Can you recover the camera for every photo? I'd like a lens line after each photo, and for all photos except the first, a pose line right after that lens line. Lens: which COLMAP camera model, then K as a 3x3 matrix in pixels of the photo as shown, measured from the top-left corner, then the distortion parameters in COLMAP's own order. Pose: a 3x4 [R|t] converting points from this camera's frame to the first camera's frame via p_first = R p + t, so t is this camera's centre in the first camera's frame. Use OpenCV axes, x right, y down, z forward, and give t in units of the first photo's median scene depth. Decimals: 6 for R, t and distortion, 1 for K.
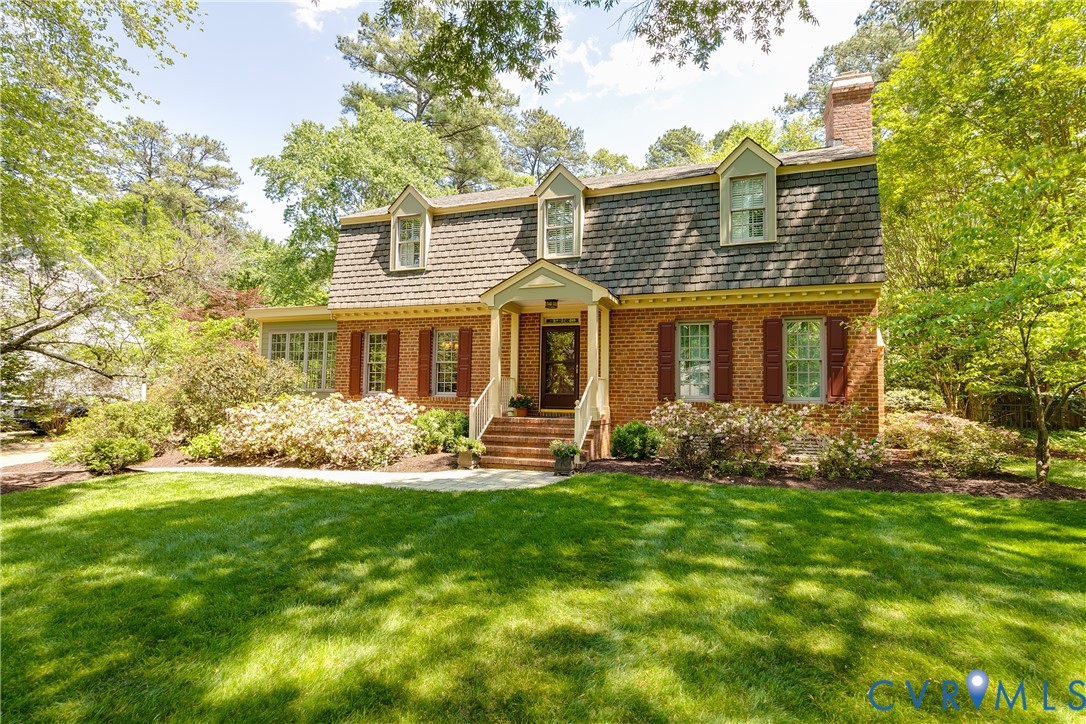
lens RADIAL K [[522.6, 0, 543.0], [0, 522.6, 362.0], [0, 0, 1]] dist [-0.000398, 0.000060]
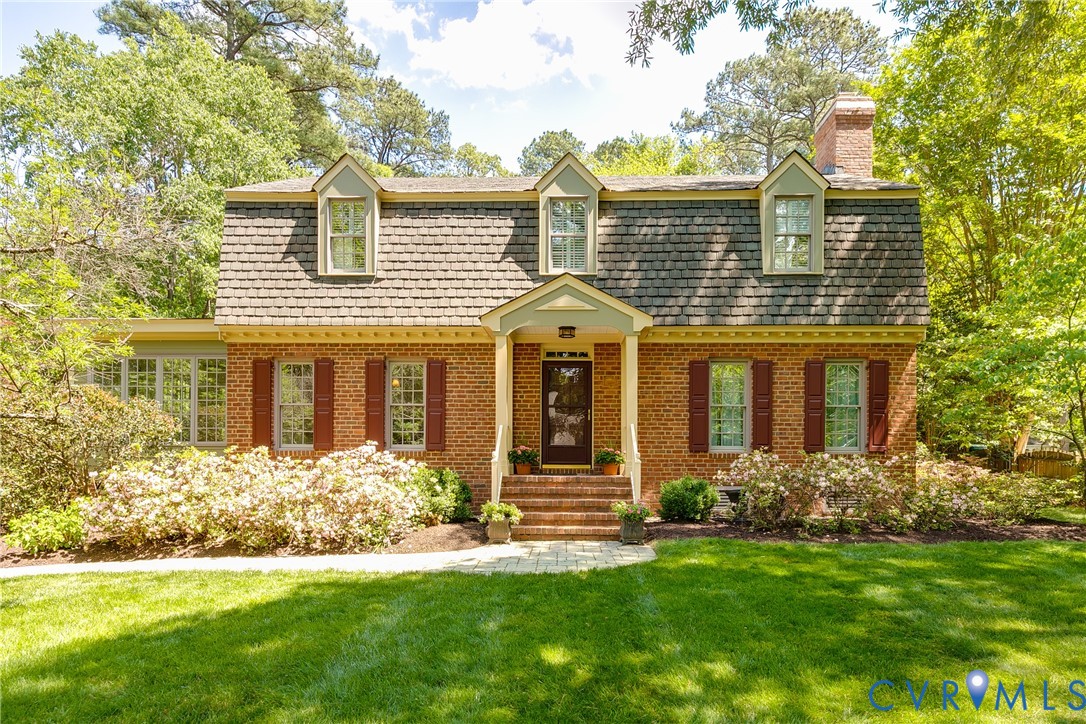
lens RADIAL K [[623.7, 0, 543.1], [0, 623.7, 448.3], [0, 0, 1]] dist [0.005018, -0.000222]
pose [[0.950925, -0.008186, 0.309313, -0.315923], [-0.010512, 0.998218, 0.058736, 0.009395], [-0.309243, -0.059105, 0.949145, 0.103541]]
